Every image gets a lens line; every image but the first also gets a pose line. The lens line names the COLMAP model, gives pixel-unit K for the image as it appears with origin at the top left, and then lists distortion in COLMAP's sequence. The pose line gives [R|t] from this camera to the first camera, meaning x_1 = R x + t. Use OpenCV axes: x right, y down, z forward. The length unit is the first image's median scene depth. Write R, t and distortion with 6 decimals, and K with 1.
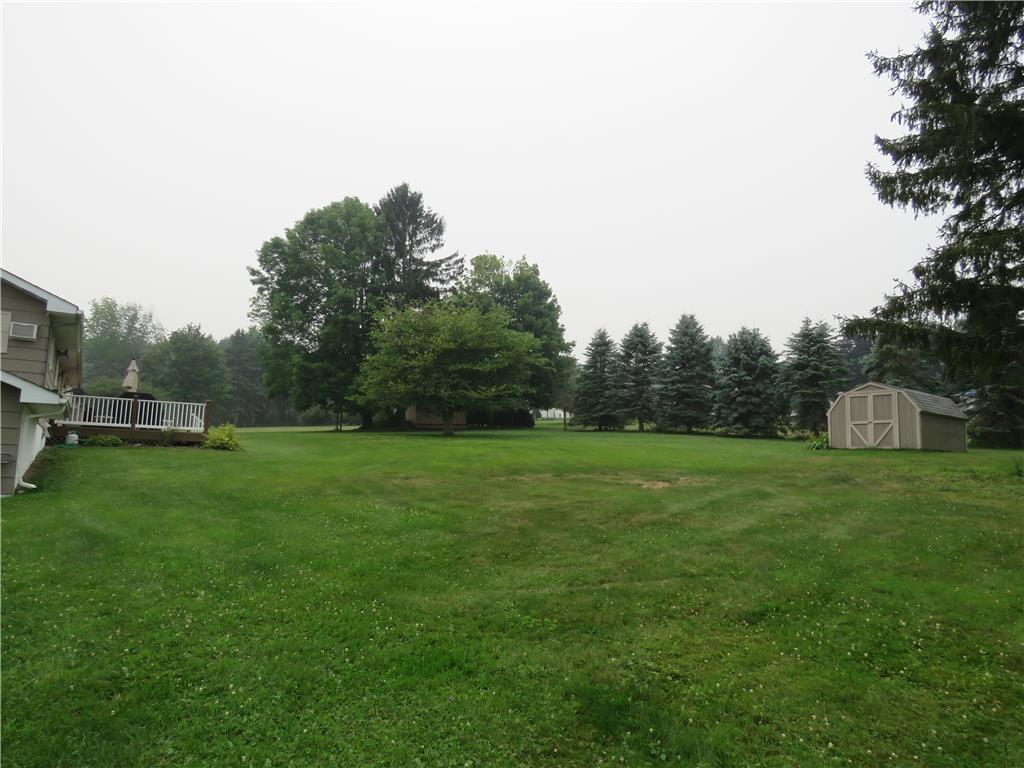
lens RADIAL K [[655.7, 0, 498.6], [0, 655.7, 381.8], [0, 0, 1]] dist [0.021240, -0.001945]
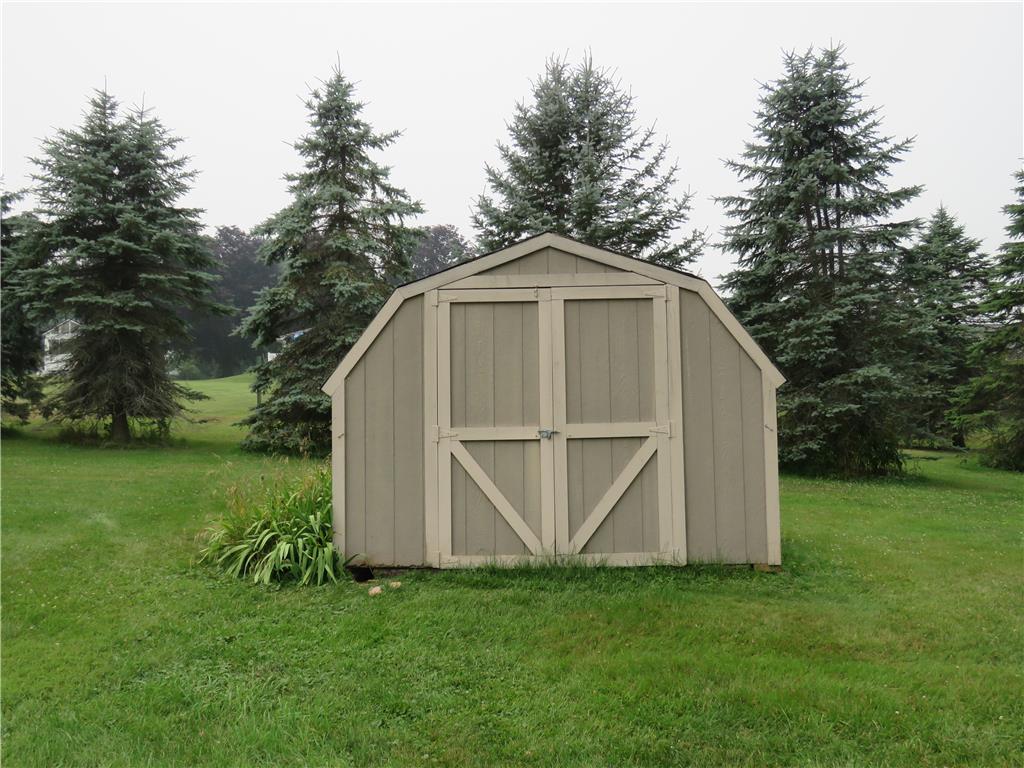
lens RADIAL K [[905.2, 0, 501.4], [0, 905.2, 382.9], [0, 0, 1]] dist [0.043493, -0.003597]
pose [[0.605439, 0.011270, 0.795812, 0.224190], [-0.069535, 0.996825, 0.038785, 0.024607], [-0.792848, -0.078819, 0.604300, 0.562261]]
